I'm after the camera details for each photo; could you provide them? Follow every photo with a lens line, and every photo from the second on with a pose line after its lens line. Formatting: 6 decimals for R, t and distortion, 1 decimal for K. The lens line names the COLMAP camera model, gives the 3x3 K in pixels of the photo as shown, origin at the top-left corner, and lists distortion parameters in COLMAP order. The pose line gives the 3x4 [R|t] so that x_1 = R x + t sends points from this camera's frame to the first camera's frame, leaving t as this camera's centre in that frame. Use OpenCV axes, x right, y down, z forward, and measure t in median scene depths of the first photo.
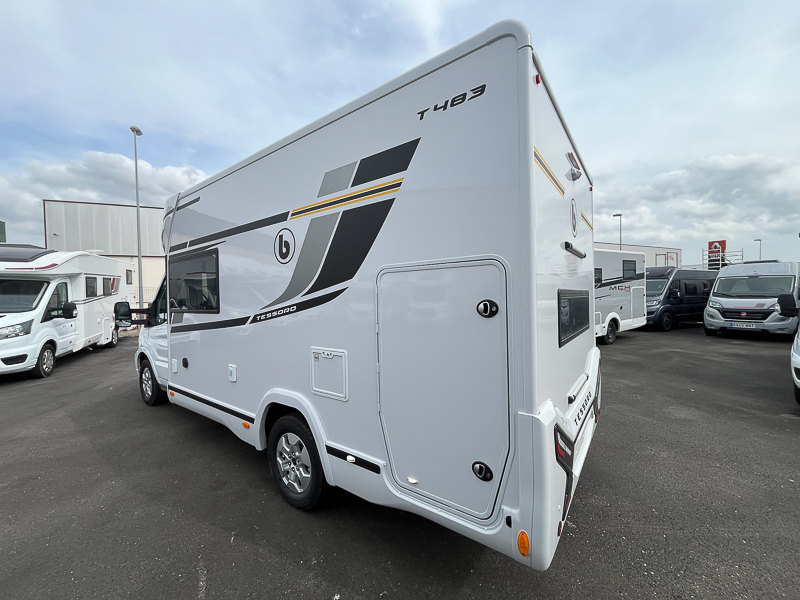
lens RADIAL K [[325.8, 0, 398.4], [0, 325.8, 302.1], [0, 0, 1]] dist [-0.000487, -0.000269]
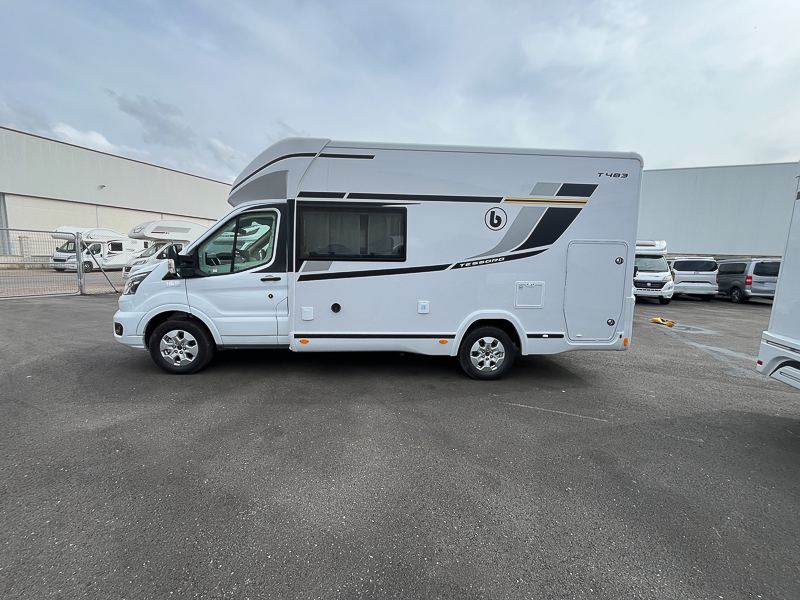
lens RADIAL K [[325.8, 0, 398.4], [0, 325.8, 302.1], [0, 0, 1]] dist [-0.000487, -0.000269]
pose [[0.756339, -0.044589, 0.652659, -1.889963], [-0.023347, 0.995199, 0.095047, 0.096269], [-0.653763, -0.087125, 0.751667, 0.099787]]
